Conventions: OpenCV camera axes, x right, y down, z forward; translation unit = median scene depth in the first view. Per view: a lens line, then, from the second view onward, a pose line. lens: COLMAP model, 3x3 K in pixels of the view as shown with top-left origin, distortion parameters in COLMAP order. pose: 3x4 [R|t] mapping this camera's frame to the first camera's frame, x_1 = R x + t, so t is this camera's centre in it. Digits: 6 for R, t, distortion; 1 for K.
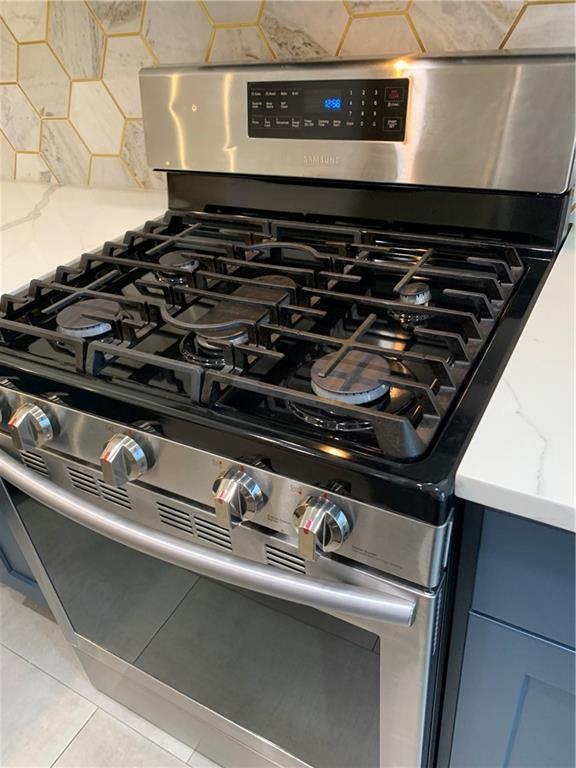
lens RADIAL K [[589.8, 0, 284.4], [0, 589.8, 393.1], [0, 0, 1]] dist [0.033200, -0.036262]
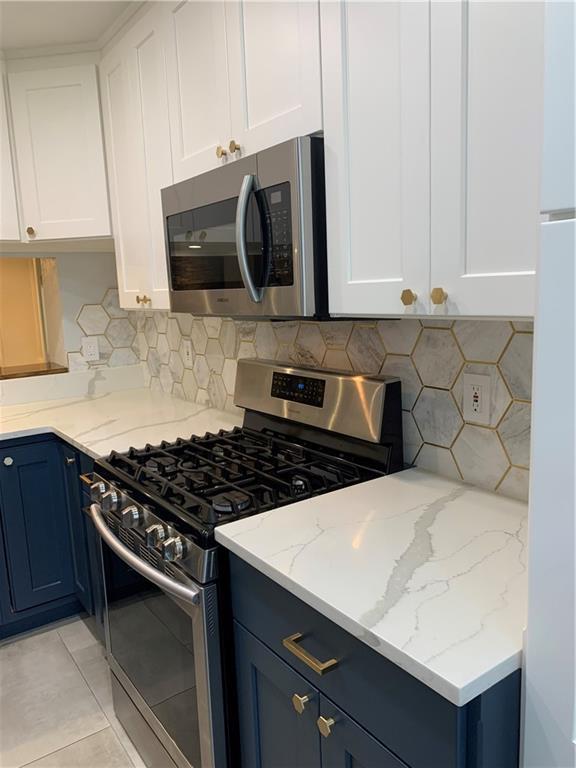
lens RADIAL K [[589.8, 0, 284.4], [0, 589.8, 393.1], [0, 0, 1]] dist [0.033200, -0.036262]
pose [[0.905482, 0.128759, -0.404380, 0.731277], [-0.276030, 0.902454, -0.330732, 0.179092], [0.322350, 0.411093, 0.852697, -0.613854]]
